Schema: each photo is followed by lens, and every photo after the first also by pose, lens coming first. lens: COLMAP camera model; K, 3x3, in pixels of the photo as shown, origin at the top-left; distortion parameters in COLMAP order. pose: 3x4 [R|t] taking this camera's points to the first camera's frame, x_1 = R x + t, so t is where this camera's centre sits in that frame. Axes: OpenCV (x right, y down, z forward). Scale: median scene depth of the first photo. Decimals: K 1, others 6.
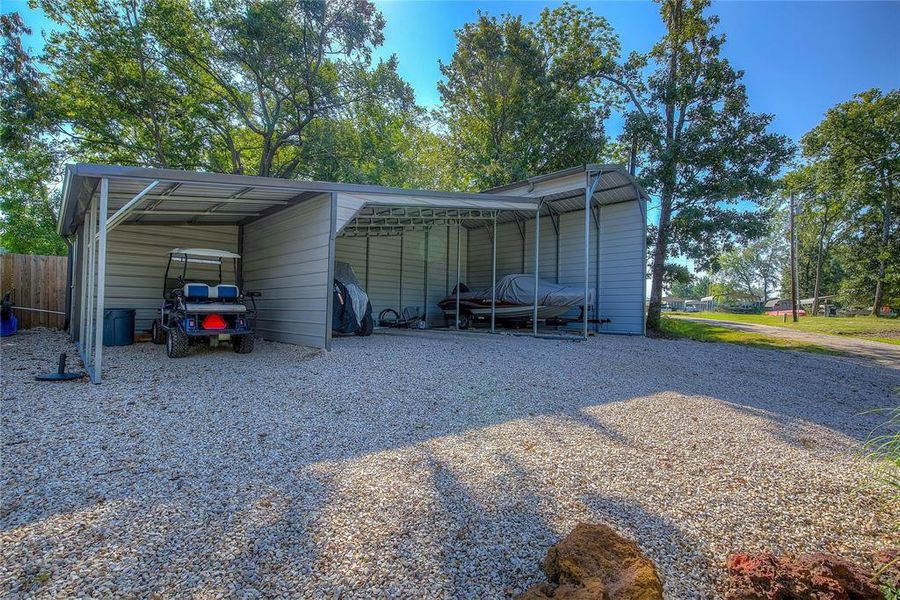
lens RADIAL K [[407.7, 0, 452.6], [0, 407.7, 304.6], [0, 0, 1]] dist [-0.000317, 0.000432]
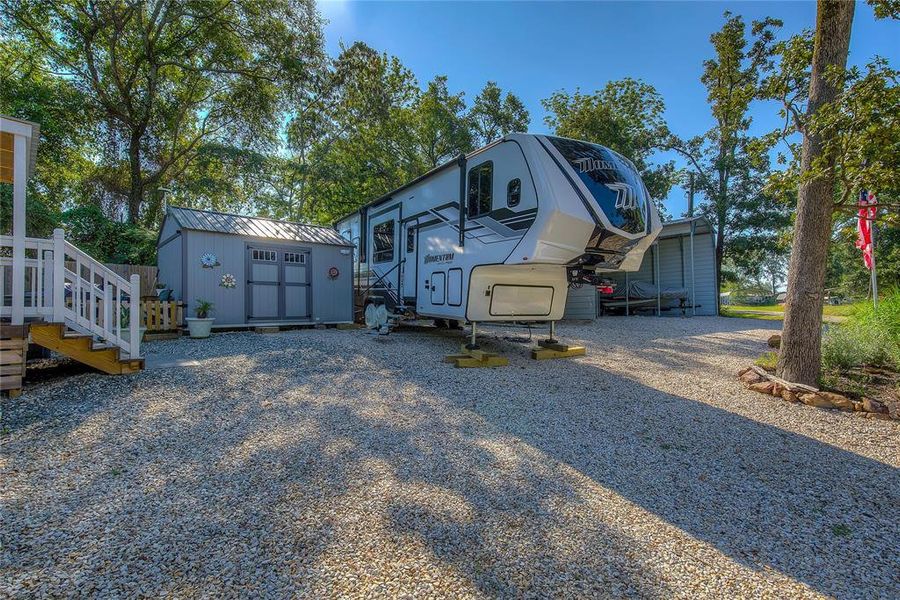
lens RADIAL K [[407.7, 0, 452.6], [0, 407.7, 304.6], [0, 0, 1]] dist [-0.000317, 0.000432]
pose [[0.999447, -0.032455, -0.007272, -0.192235], [0.032361, 0.999395, -0.012760, 0.006155], [0.007682, 0.012518, 0.999892, -0.216353]]
